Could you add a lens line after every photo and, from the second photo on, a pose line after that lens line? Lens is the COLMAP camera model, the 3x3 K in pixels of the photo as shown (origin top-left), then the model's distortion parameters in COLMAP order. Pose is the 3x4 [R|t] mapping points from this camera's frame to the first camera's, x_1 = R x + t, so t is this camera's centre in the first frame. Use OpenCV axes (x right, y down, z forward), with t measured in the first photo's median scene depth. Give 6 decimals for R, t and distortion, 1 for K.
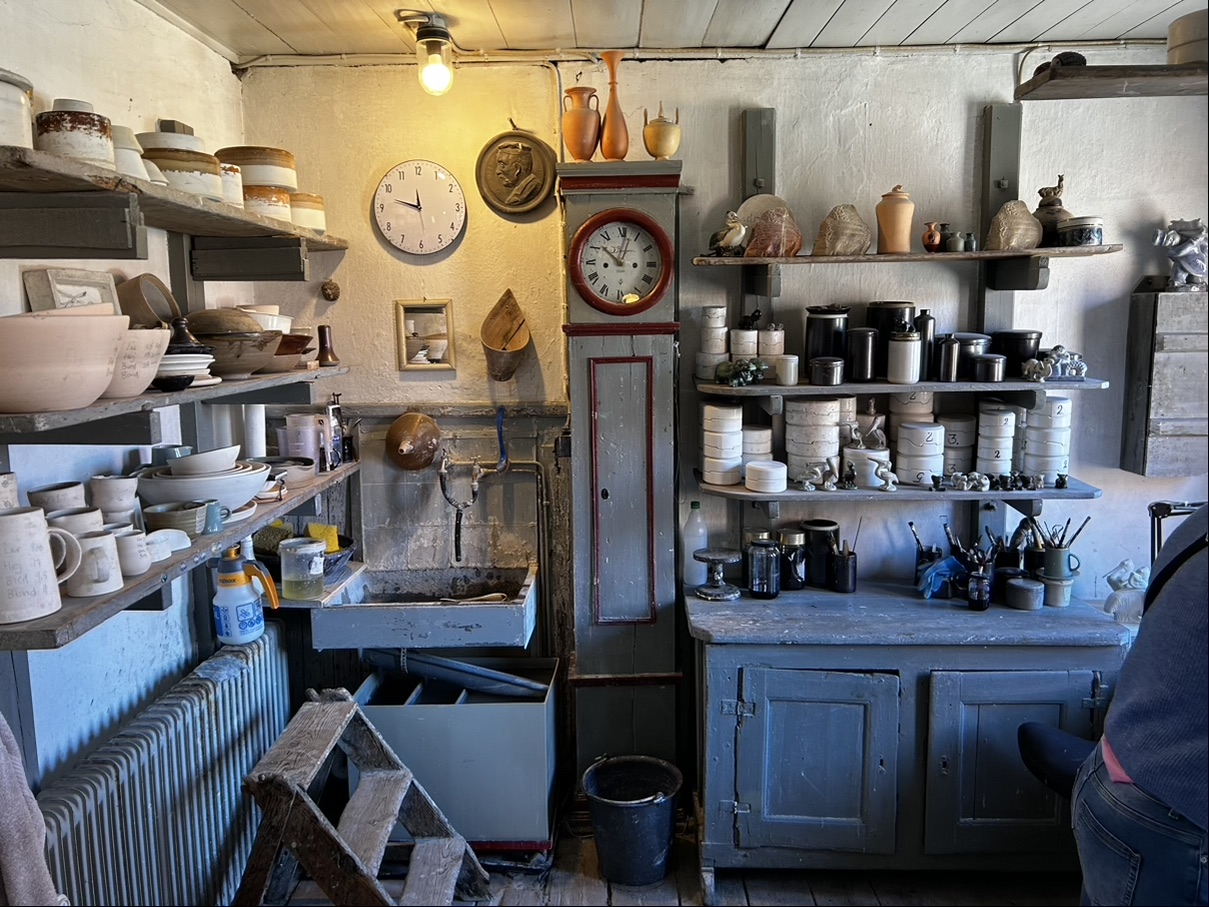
lens RADIAL K [[948.0, 0, 604.5], [0, 948.0, 462.1], [0, 0, 1]] dist [0.085739, -0.003144]
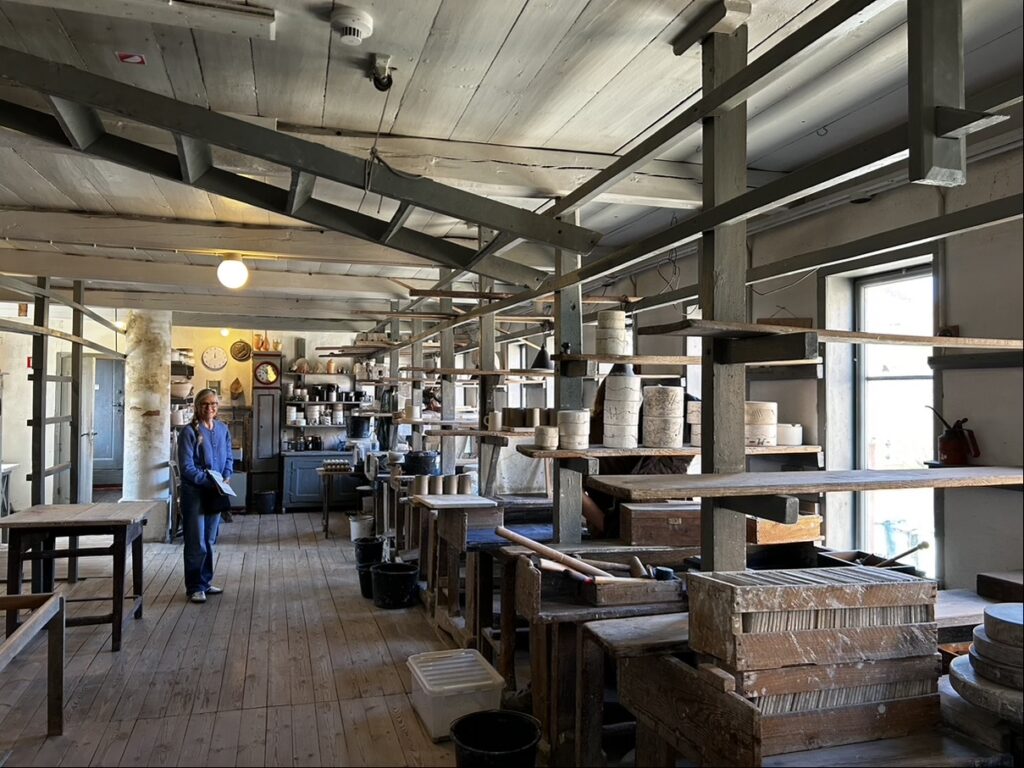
lens RADIAL K [[803.0, 0, 518.5], [0, 803.0, 388.9], [0, 0, 1]] dist [0.085739, -0.003144]
pose [[0.948290, 0.026215, 0.316320, -0.059879], [0.021419, 0.989026, -0.146178, 0.418664], [-0.316680, 0.145395, 0.937323, -2.757185]]
